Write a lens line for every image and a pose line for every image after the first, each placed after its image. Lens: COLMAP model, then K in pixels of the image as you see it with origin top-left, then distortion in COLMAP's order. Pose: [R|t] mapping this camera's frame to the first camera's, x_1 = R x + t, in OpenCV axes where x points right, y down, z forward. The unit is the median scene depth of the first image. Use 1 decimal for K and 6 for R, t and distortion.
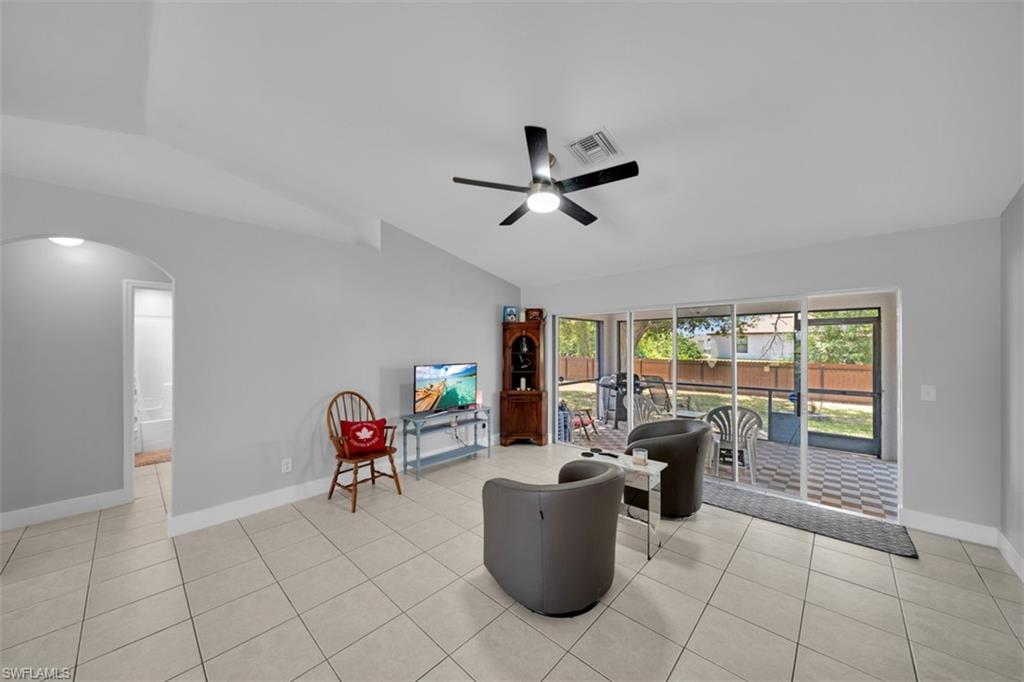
lens RADIAL K [[358.3, 0, 509.5], [0, 358.3, 348.4], [0, 0, 1]] dist [-0.000058, -0.000135]
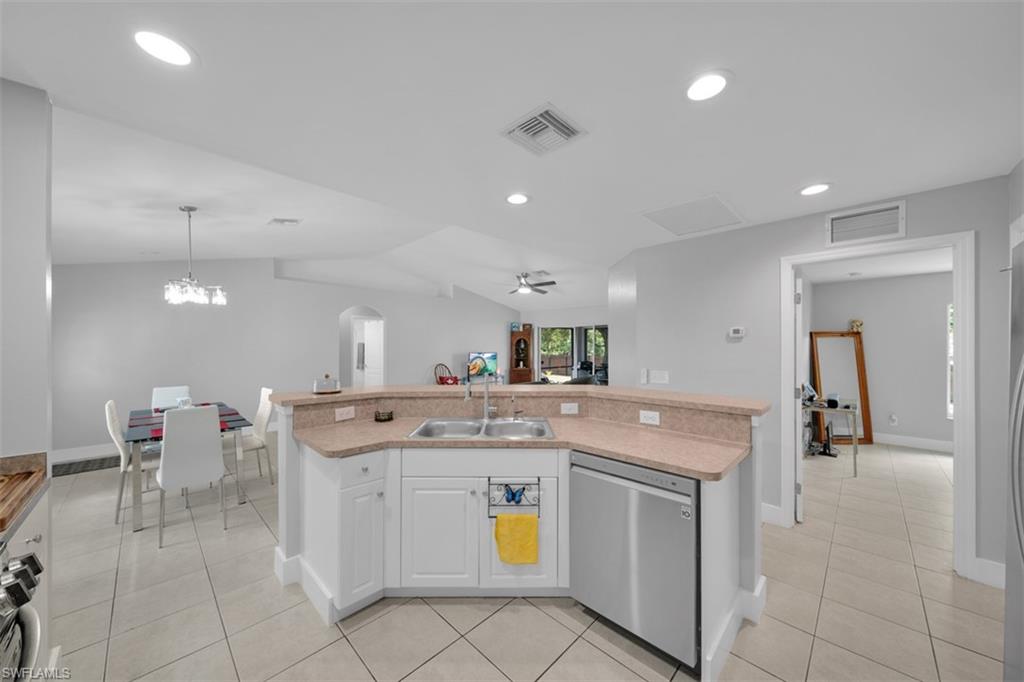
lens RADIAL K [[358.3, 0, 509.5], [0, 358.3, 348.4], [0, 0, 1]] dist [-0.000058, -0.000135]
pose [[0.999599, 0.000813, -0.028313, 0.031412], [-0.000900, 0.999995, -0.003079, 0.023368], [0.028310, 0.003103, 0.999594, -0.943033]]
